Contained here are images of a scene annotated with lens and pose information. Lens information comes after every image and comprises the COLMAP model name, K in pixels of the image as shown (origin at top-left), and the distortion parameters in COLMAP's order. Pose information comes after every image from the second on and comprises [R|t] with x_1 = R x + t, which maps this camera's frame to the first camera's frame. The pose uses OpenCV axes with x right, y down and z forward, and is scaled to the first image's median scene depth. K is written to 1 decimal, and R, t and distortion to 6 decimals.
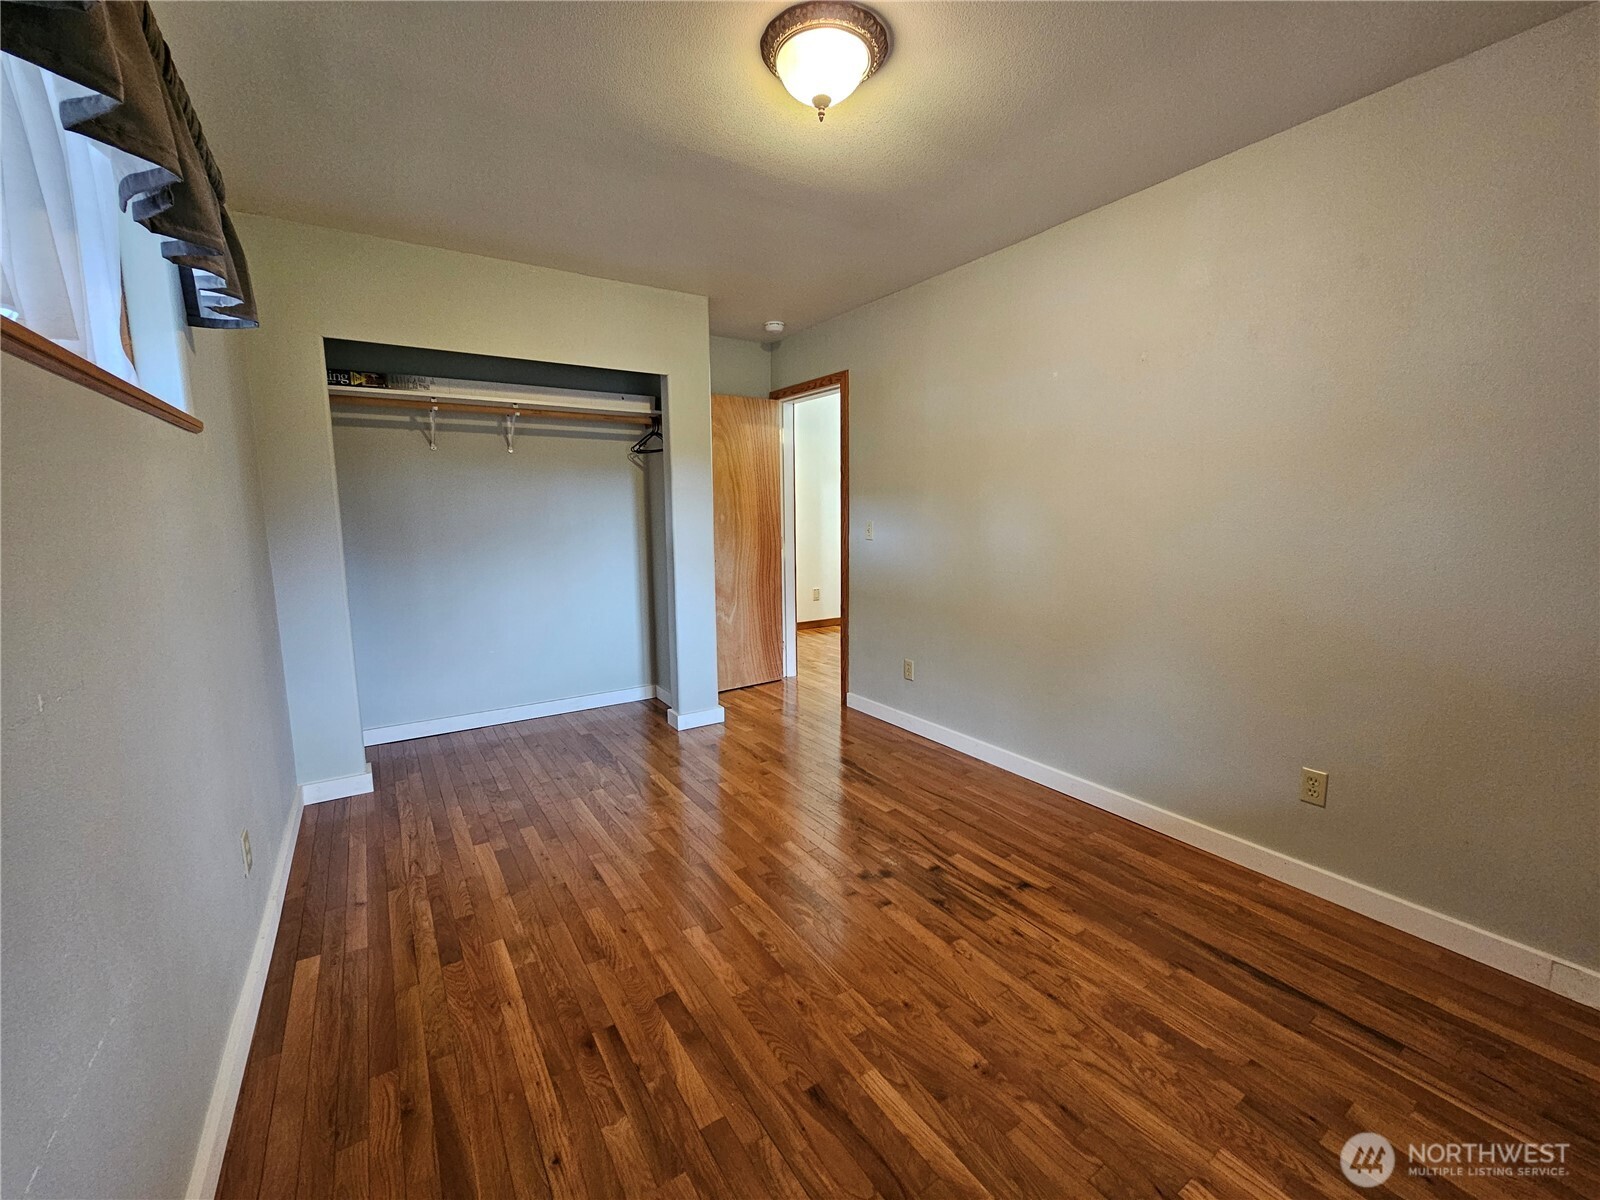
lens RADIAL K [[653.5, 0, 794.2], [0, 653.5, 596.0], [0, 0, 1]] dist [0.000932, -0.000065]
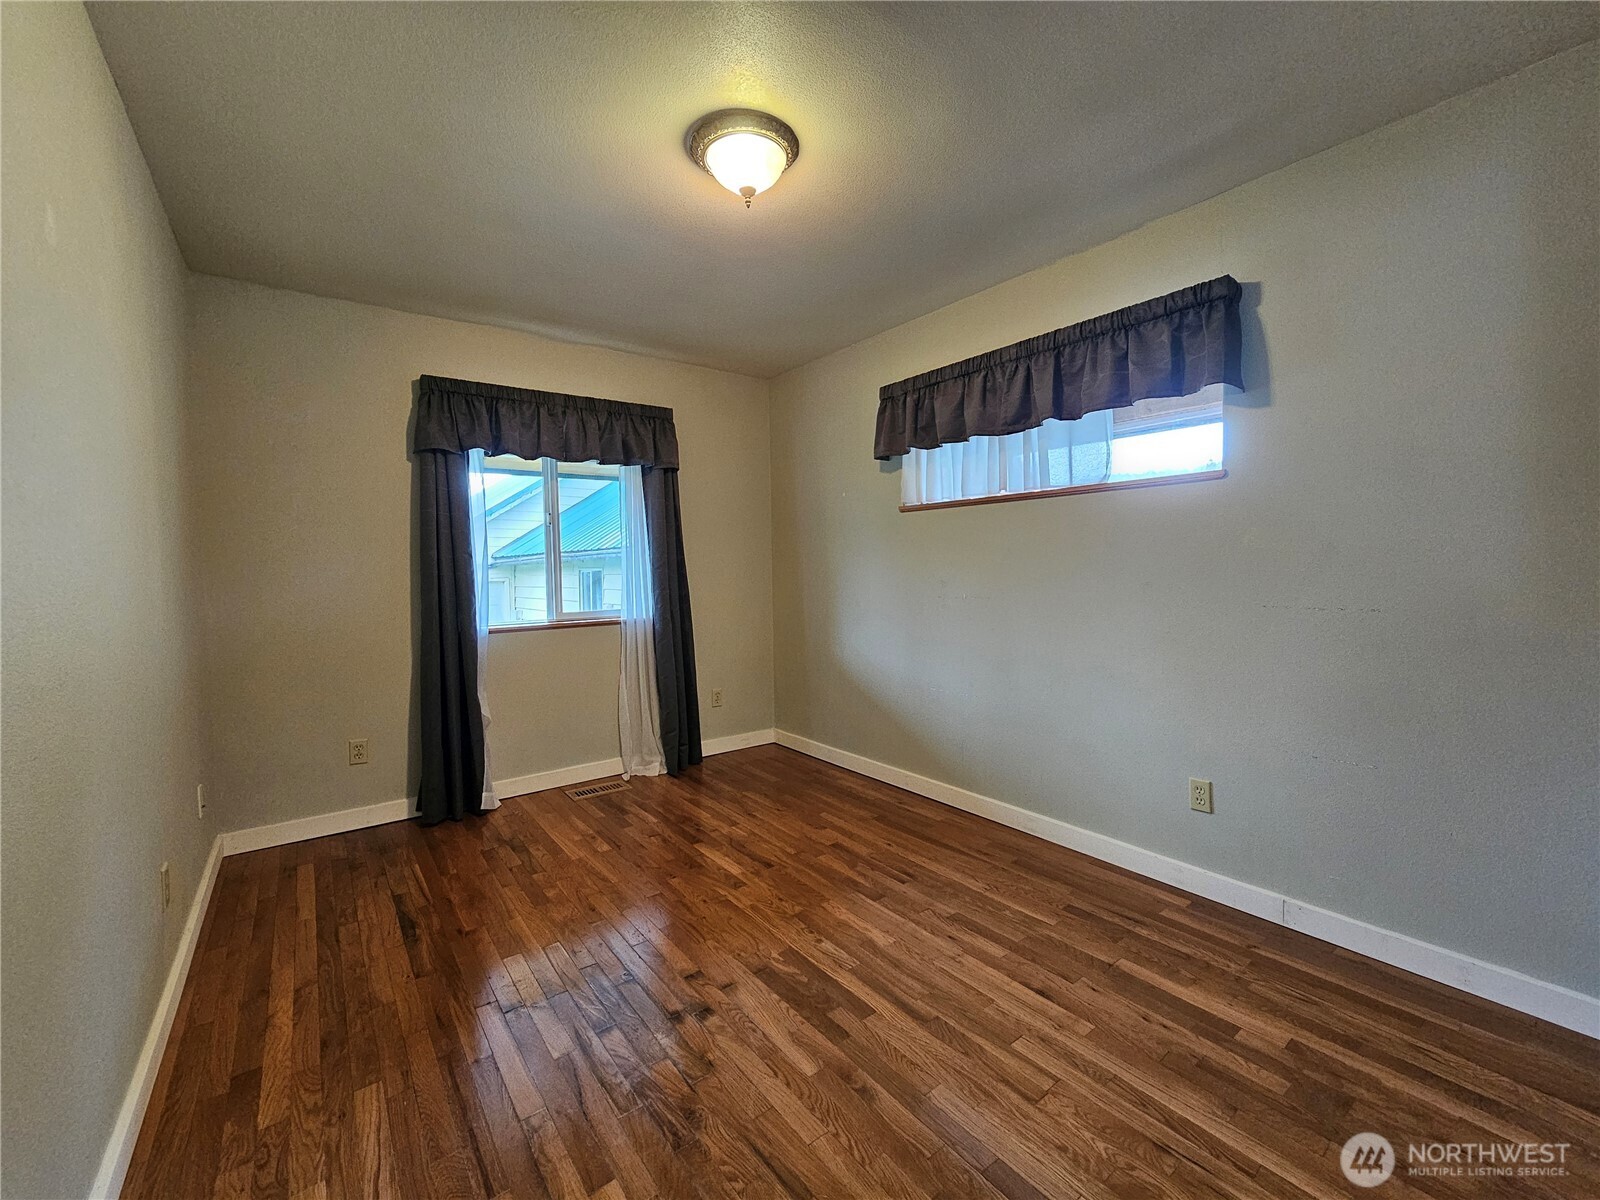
lens RADIAL K [[653.5, 0, 794.2], [0, 653.5, 596.0], [0, 0, 1]] dist [0.000932, -0.000065]
pose [[-0.997451, 0.026227, -0.066356, 0.046332], [0.014181, 0.984310, 0.175878, -0.216248], [0.069927, 0.174489, -0.982173, 1.907216]]
